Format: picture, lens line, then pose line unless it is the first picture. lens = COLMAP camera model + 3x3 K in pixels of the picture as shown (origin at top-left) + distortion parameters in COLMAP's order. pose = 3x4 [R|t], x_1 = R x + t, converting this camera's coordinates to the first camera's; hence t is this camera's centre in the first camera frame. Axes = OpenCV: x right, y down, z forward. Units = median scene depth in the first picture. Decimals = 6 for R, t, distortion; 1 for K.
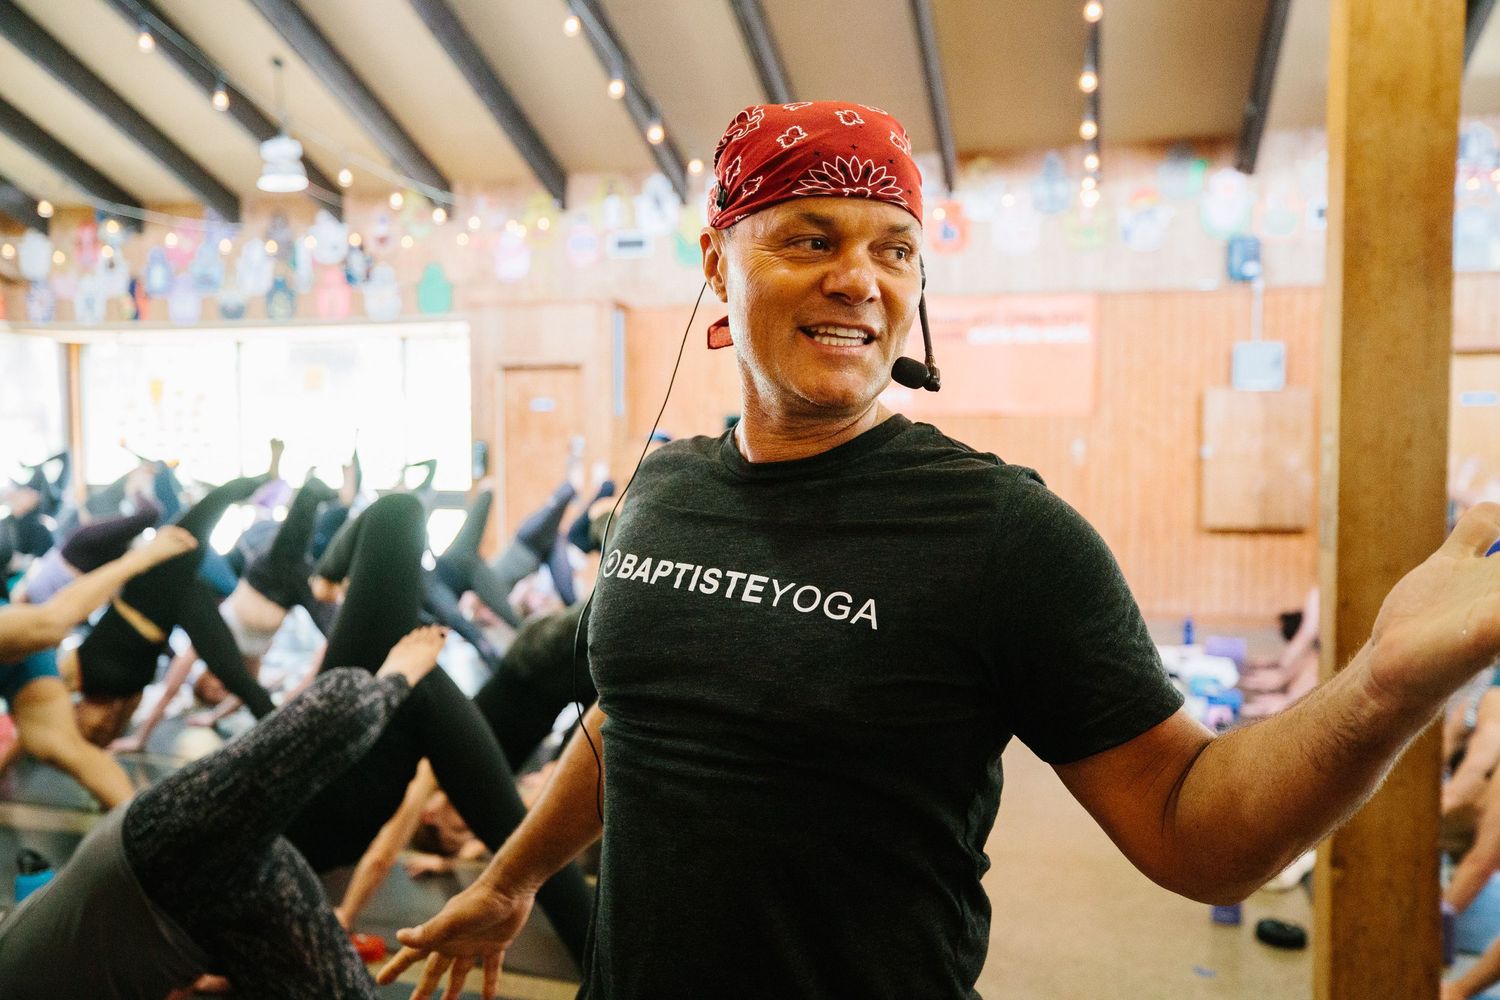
lens RADIAL K [[1249.1, 0, 749.9], [0, 1249.1, 496.3], [0, 0, 1]] dist [0.038267, -0.001513]
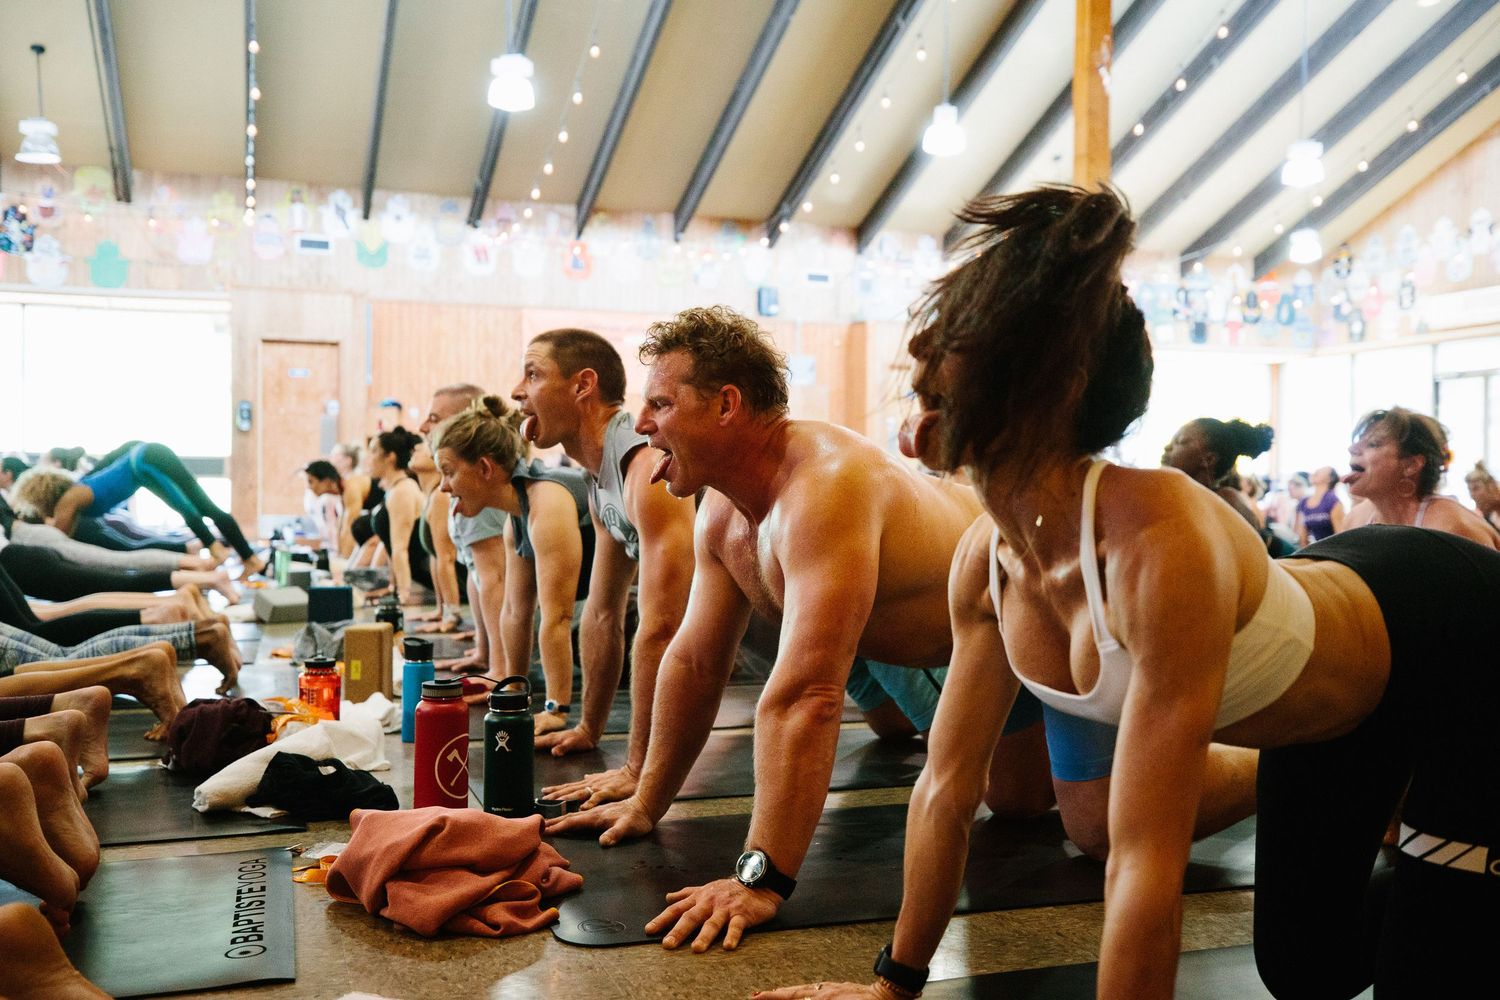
lens RADIAL K [[1495.3, 0, 755.2], [0, 1495.3, 498.8], [0, 0, 1]] dist [0.055584, 0.000000]
pose [[0.795770, -0.000232, 0.605599, -0.695196], [0.022570, 0.999317, -0.029275, 0.100887], [-0.605178, 0.036964, 0.795231, -0.421131]]
